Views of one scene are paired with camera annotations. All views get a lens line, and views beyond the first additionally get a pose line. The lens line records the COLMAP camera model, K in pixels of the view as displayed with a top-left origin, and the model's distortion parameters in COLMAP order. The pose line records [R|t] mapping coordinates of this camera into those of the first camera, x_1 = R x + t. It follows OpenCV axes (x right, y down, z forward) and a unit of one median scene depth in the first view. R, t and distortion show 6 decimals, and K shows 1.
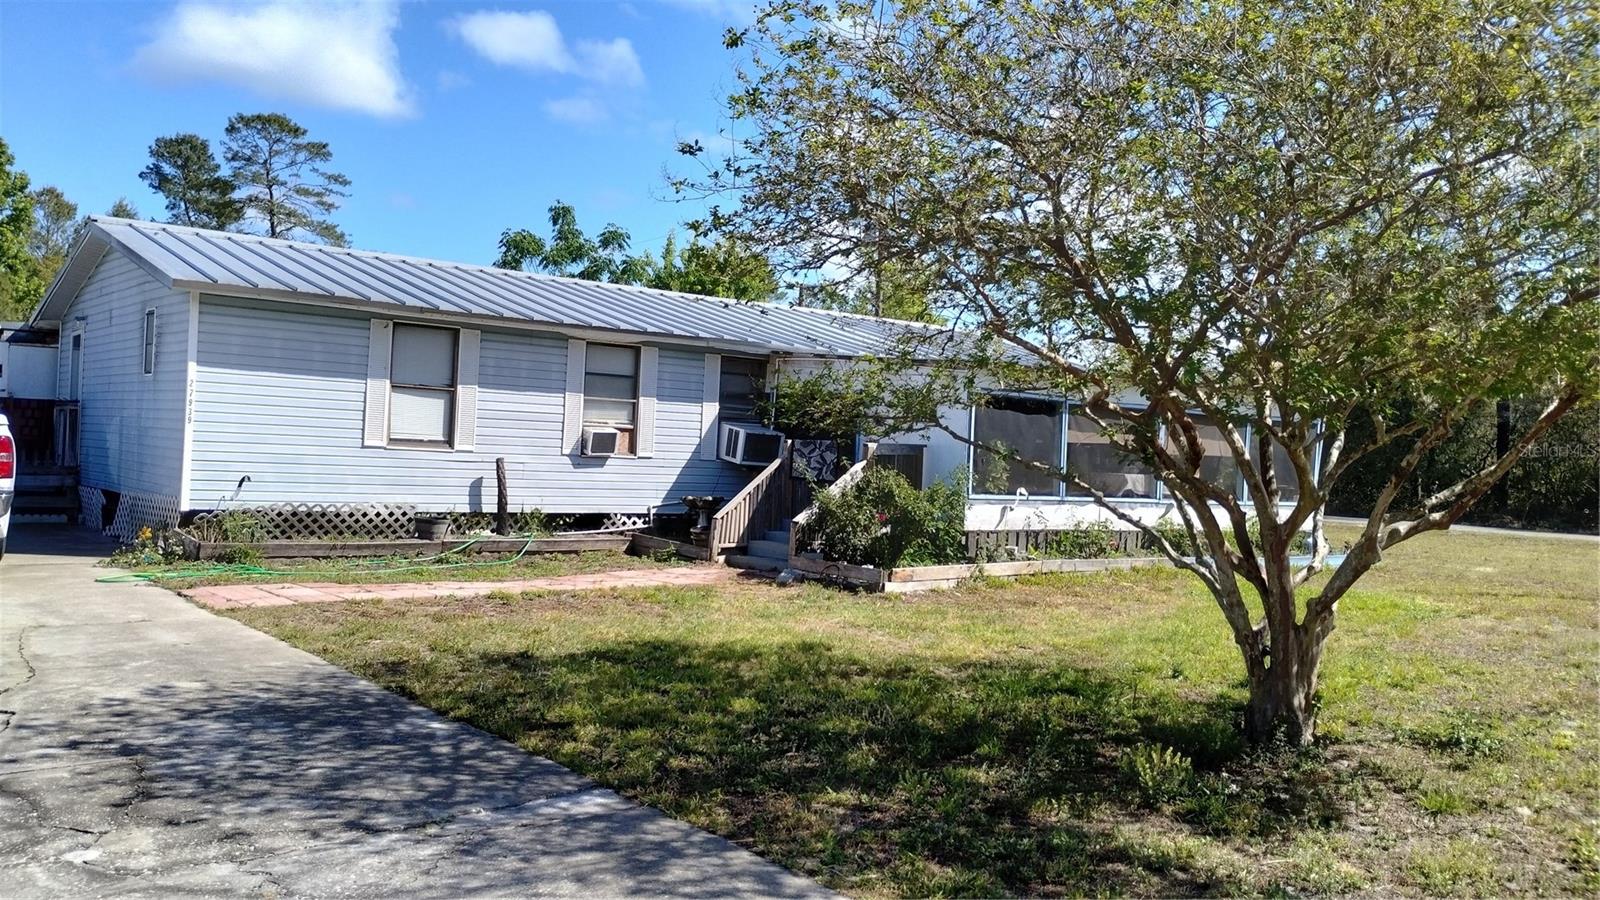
lens RADIAL K [[1287.3, 0, 800.0], [0, 1287.3, 450.0], [0, 0, 1]] dist [0.005115, -0.000435]
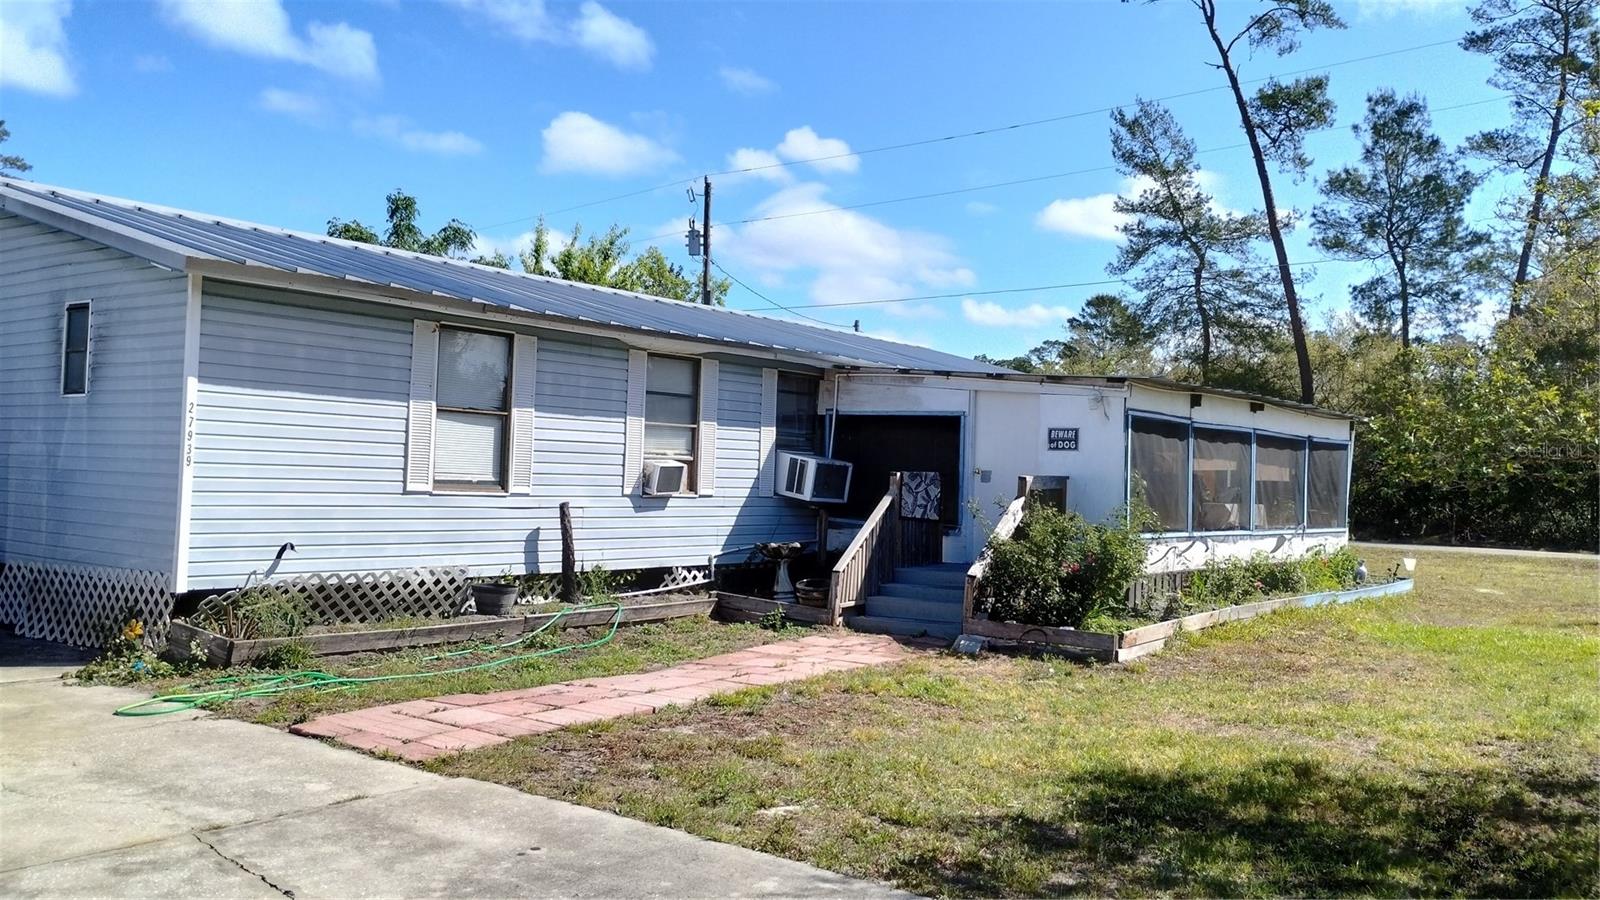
lens RADIAL K [[1287.3, 0, 800.0], [0, 1287.3, 450.0], [0, 0, 1]] dist [0.005115, -0.000435]
pose [[0.972163, -0.010803, 0.234055, -0.272434], [0.013430, 0.999863, -0.009634, -0.015601], [-0.233919, 0.012510, 0.972176, 0.215757]]
